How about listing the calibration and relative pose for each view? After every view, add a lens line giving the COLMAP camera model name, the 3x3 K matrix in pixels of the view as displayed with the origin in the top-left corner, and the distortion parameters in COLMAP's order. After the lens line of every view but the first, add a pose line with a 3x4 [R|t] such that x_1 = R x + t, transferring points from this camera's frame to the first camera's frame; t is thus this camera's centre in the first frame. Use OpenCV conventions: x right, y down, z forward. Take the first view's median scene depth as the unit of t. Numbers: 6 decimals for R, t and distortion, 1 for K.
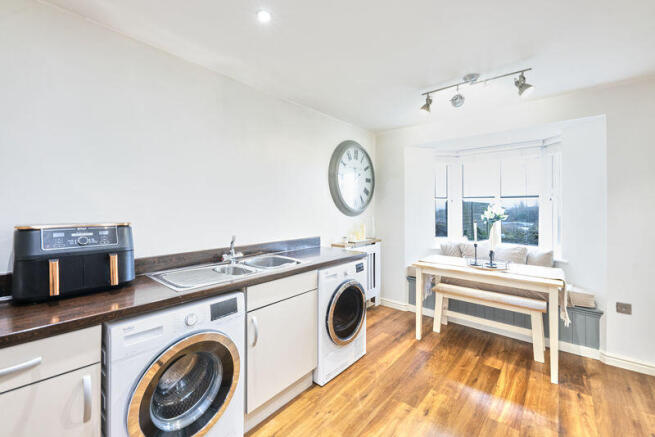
lens RADIAL K [[266.6, 0, 341.4], [0, 266.6, 208.0], [0, 0, 1]] dist [0.016924, 0.000137]
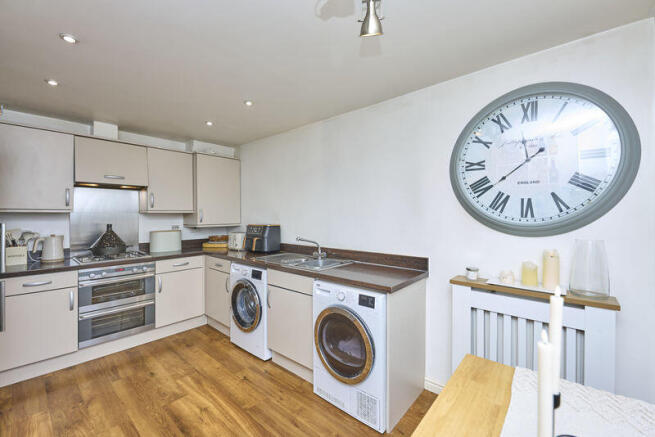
lens RADIAL K [[266.6, 0, 329.0], [0, 266.6, 217.3], [0, 0, 1]] dist [0.016924, 0.000137]
pose [[-0.030654, 0.013461, -0.999439, 0.942672], [0.004098, 0.999903, 0.013342, -0.023013], [0.999522, -0.003686, -0.030706, 1.080561]]
